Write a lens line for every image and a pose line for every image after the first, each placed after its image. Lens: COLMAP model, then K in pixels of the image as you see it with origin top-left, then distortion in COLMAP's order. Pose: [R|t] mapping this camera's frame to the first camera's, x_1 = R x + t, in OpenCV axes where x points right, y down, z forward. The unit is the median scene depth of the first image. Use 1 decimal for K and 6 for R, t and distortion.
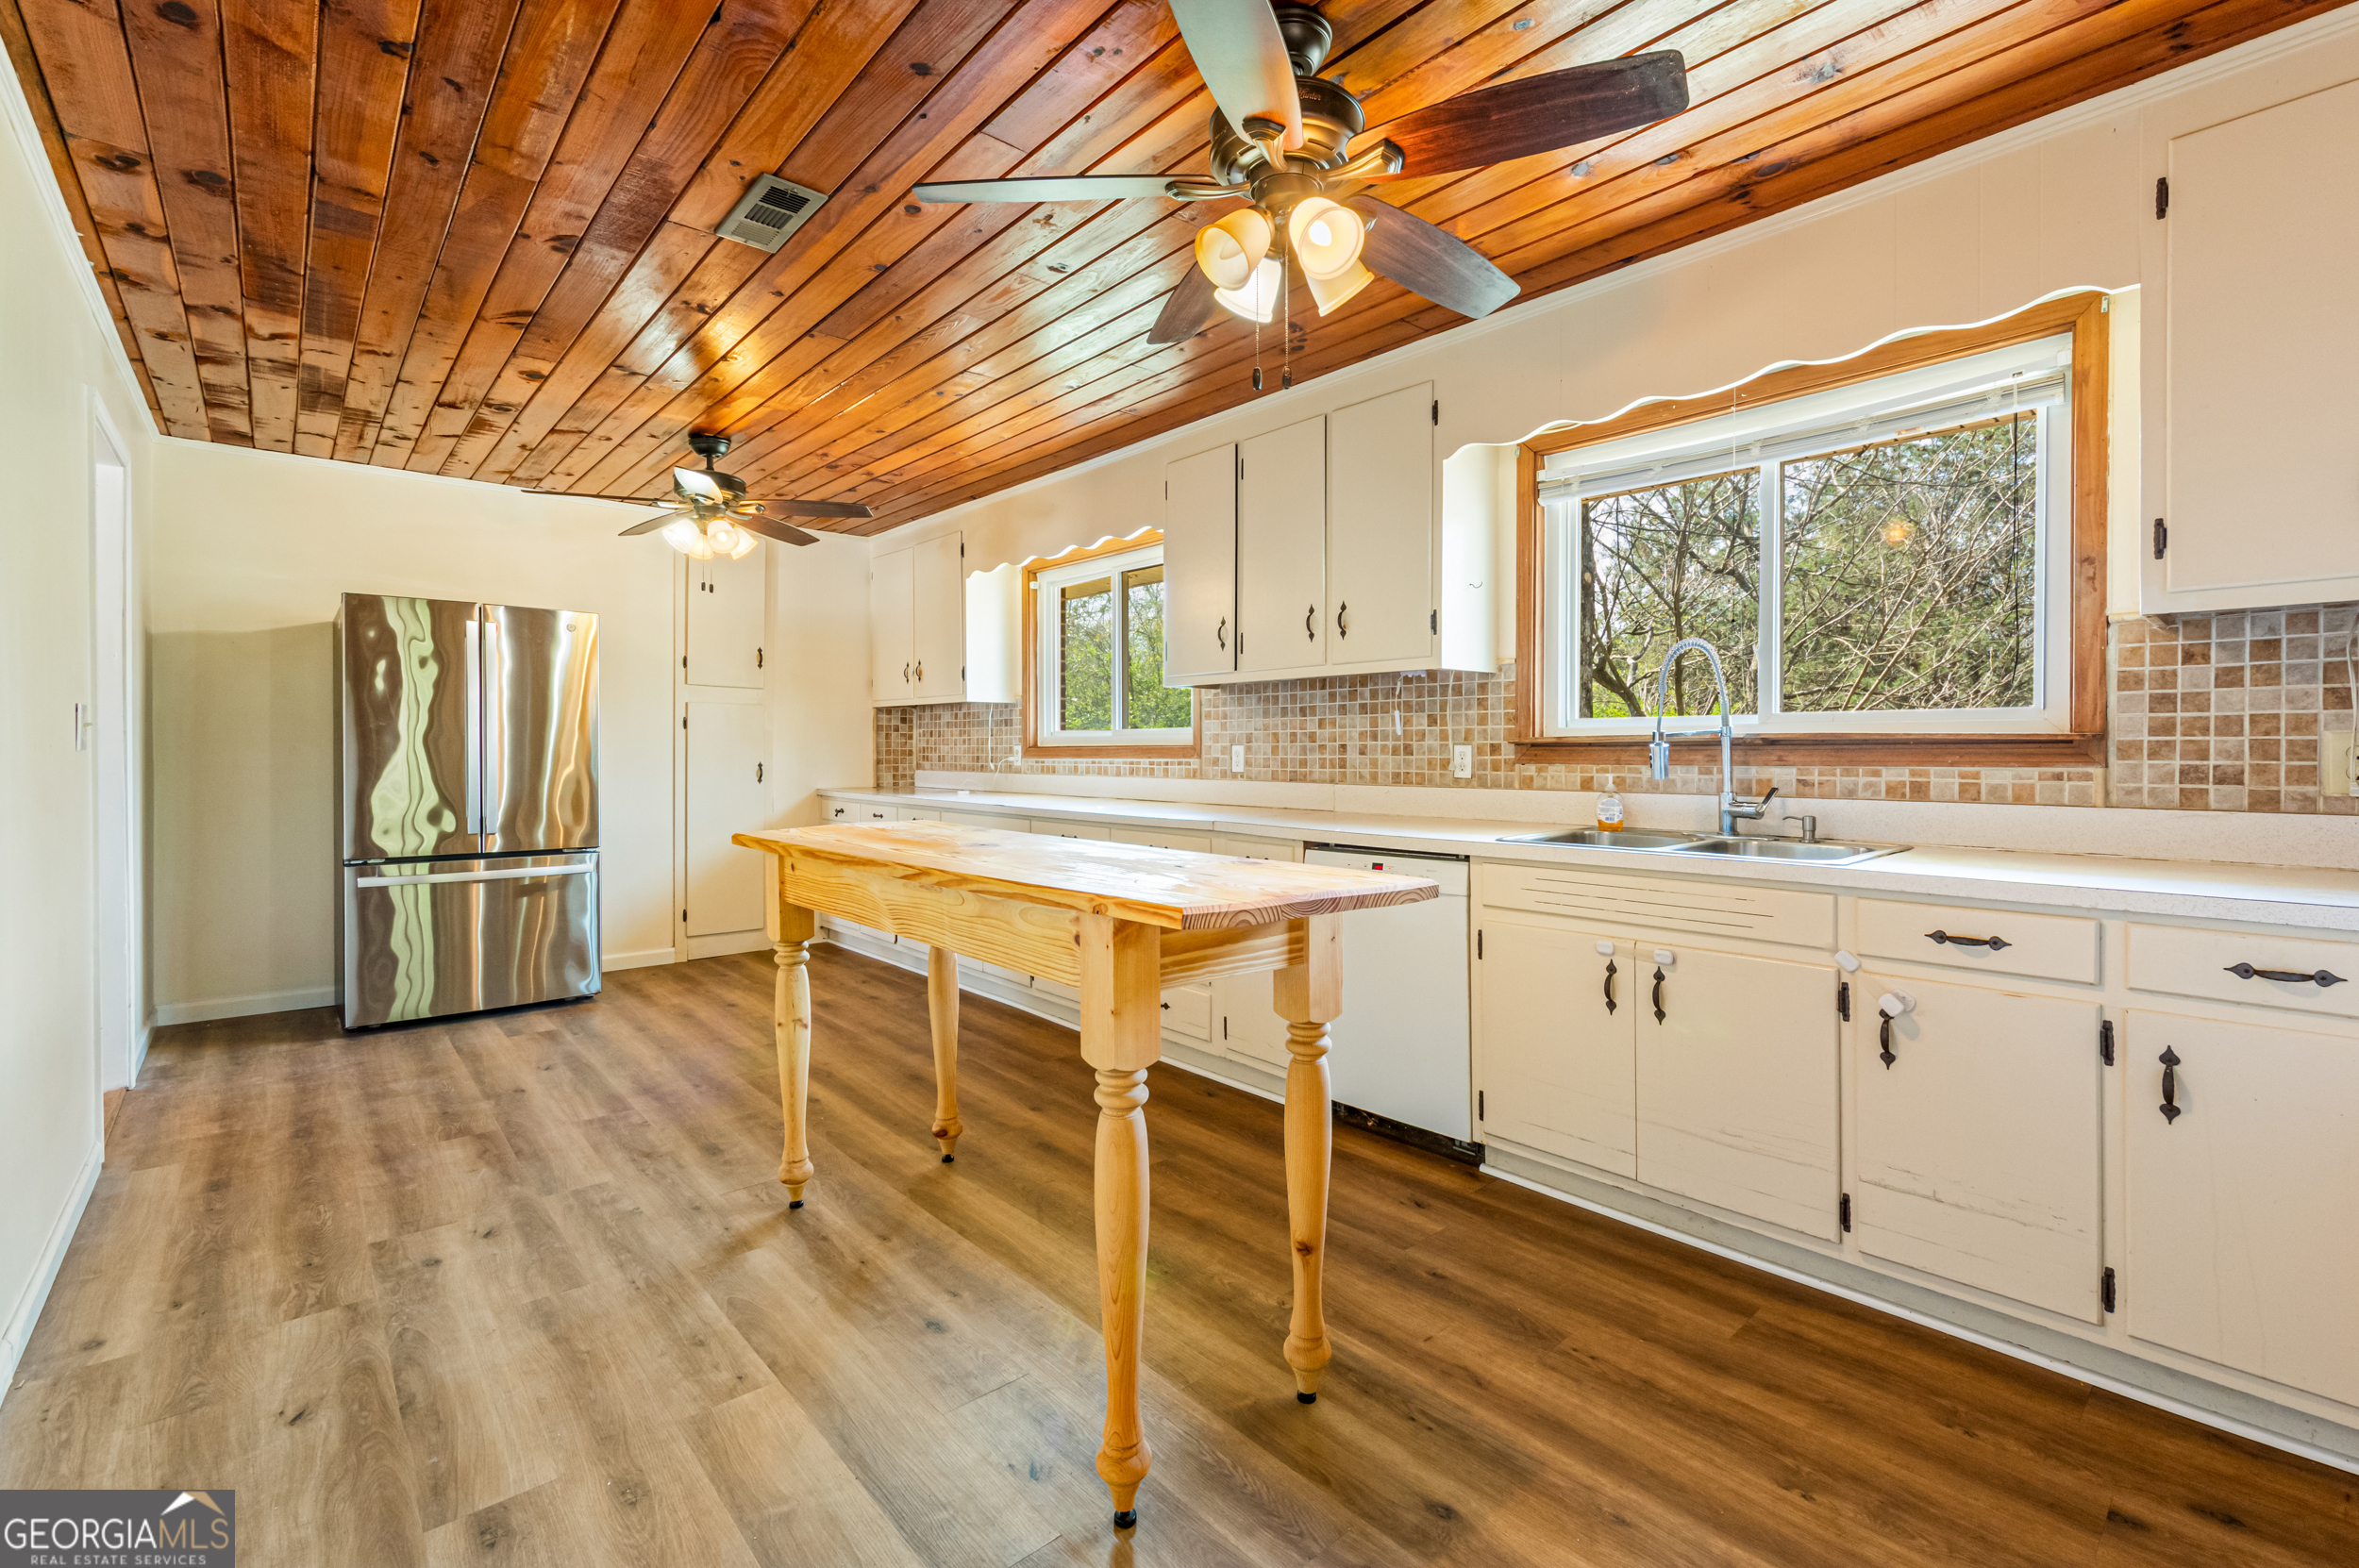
lens RADIAL K [[1044.6, 0, 1177.6], [0, 1044.6, 763.2], [0, 0, 1]] dist [0.001773, 0.000219]
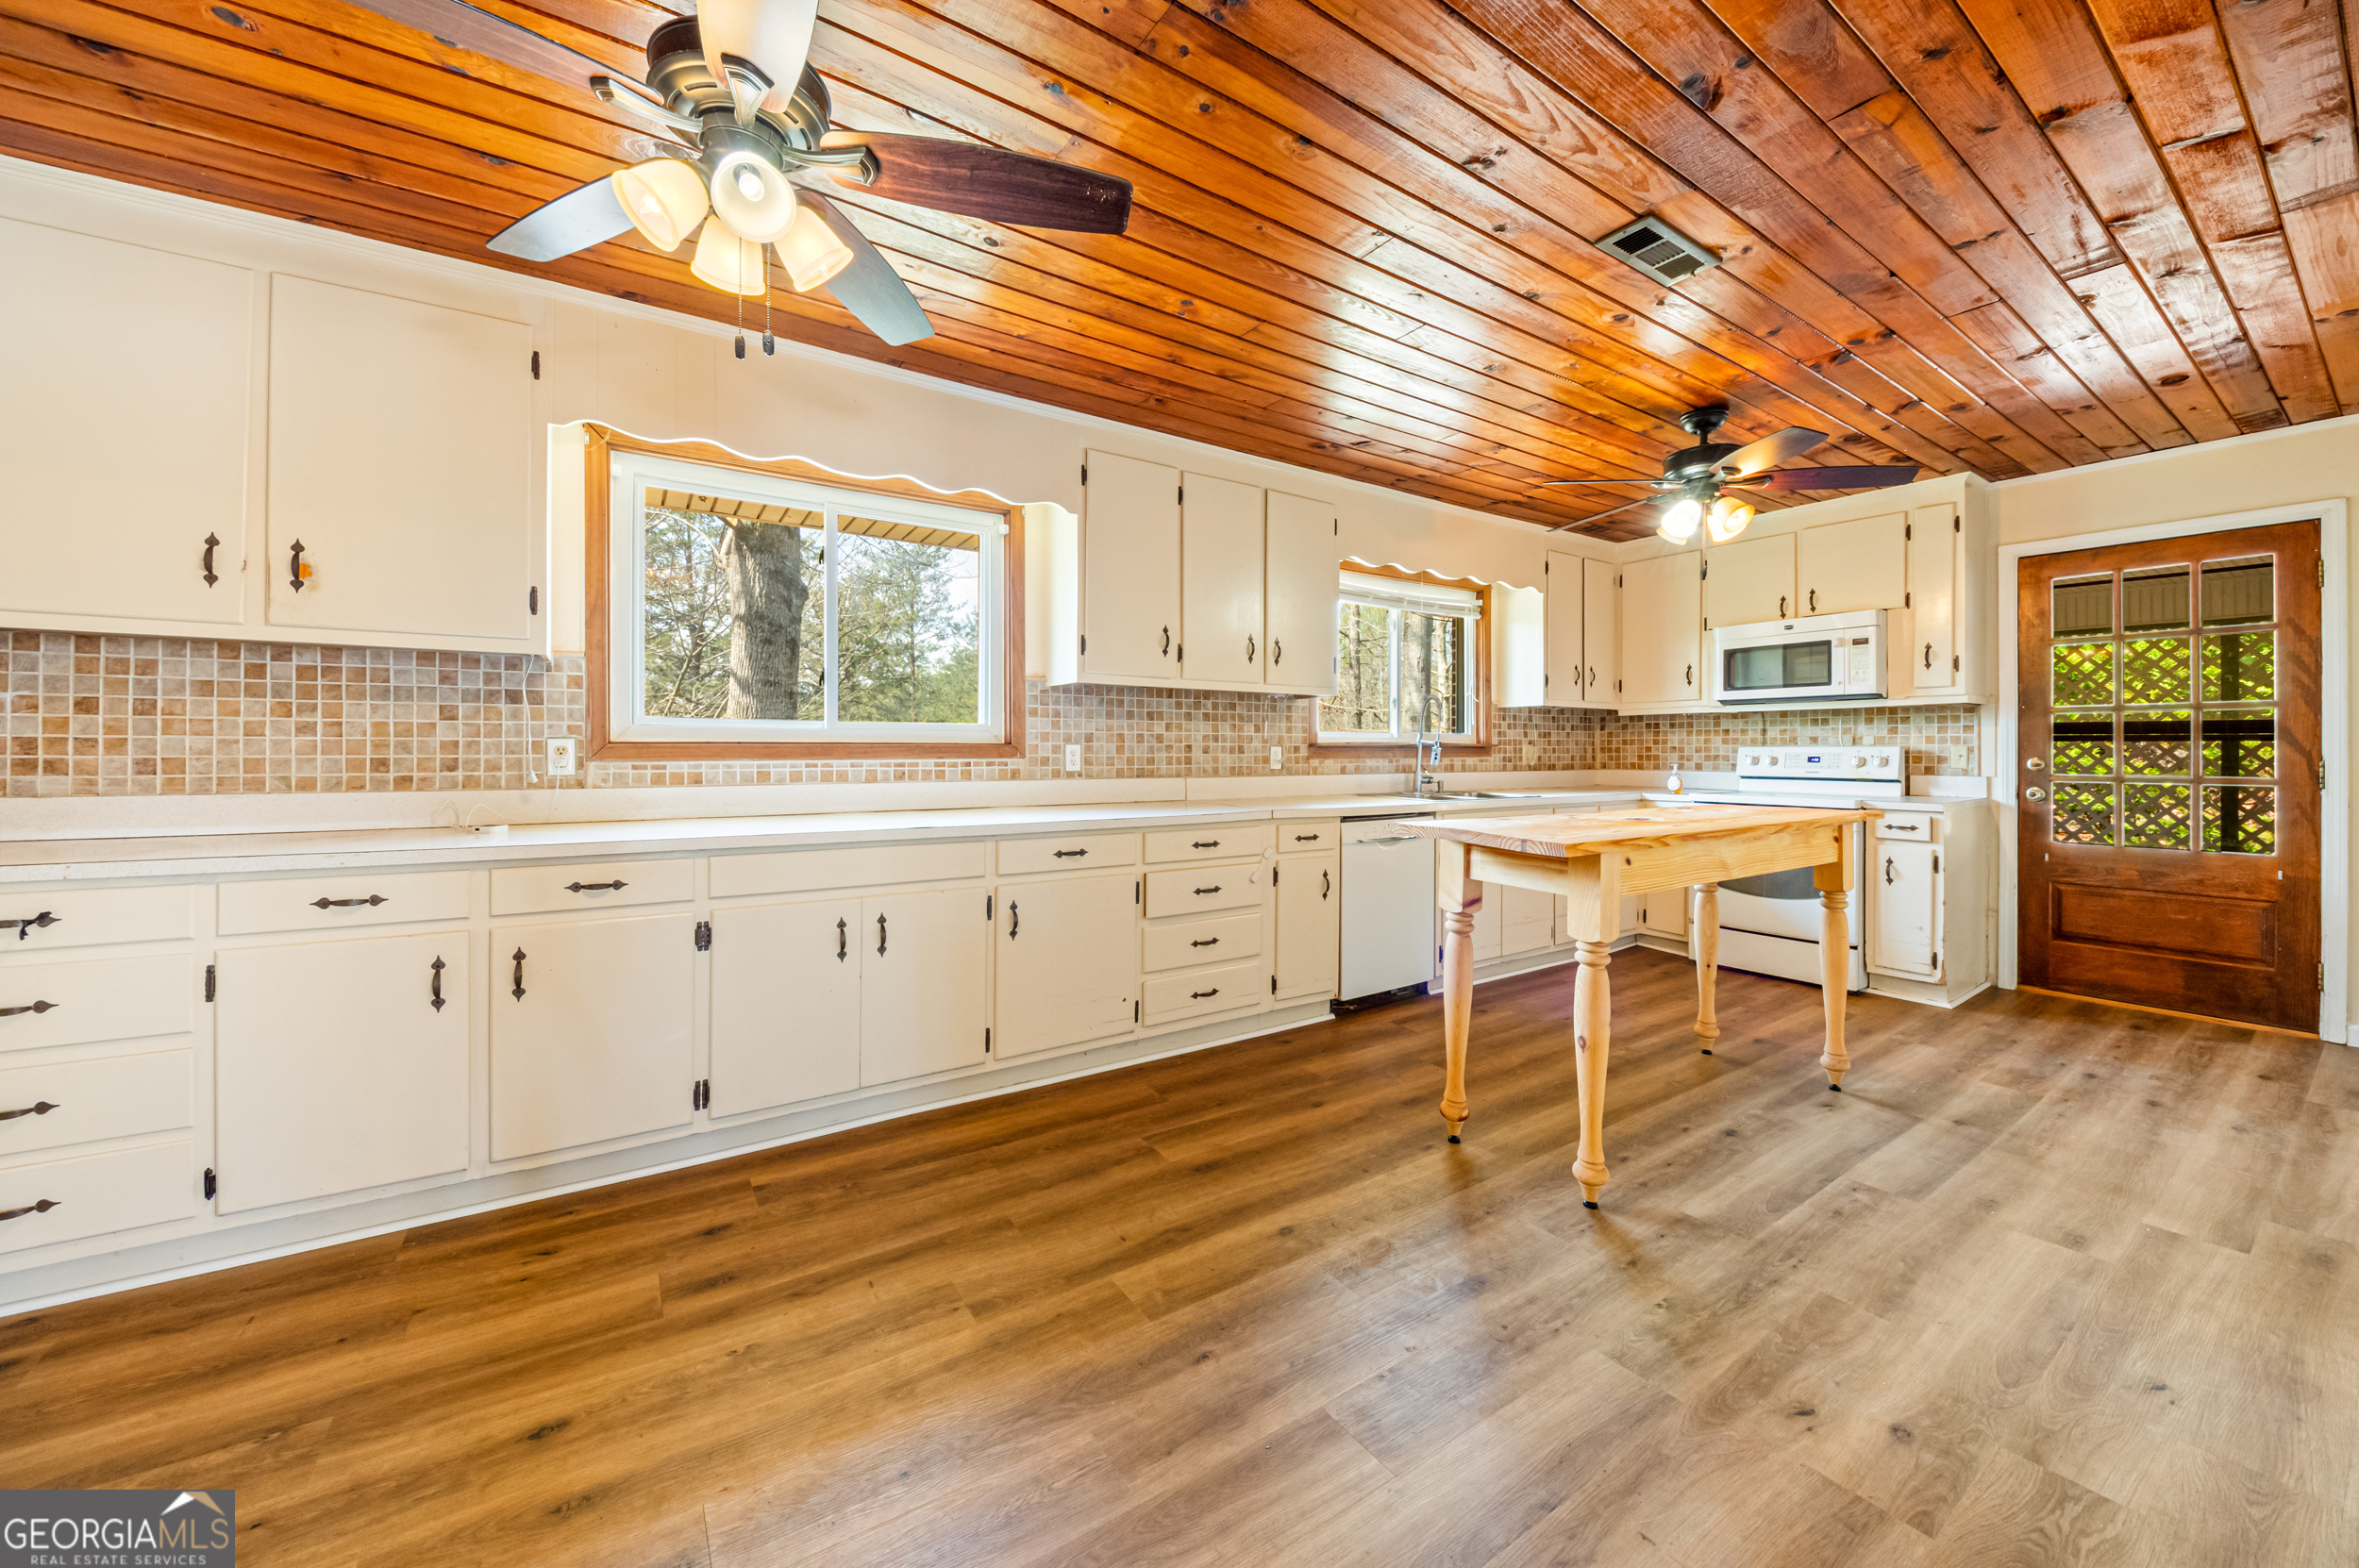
lens RADIAL K [[877.4, 0, 1179.3], [0, 877.4, 757.4], [0, 0, 1]] dist [0.000522, -0.002281]
pose [[0.114283, -0.020542, 0.993236, -0.908615], [0.000098, 0.999786, 0.020666, -0.026167], [-0.993448, -0.002264, 0.114261, 0.940460]]
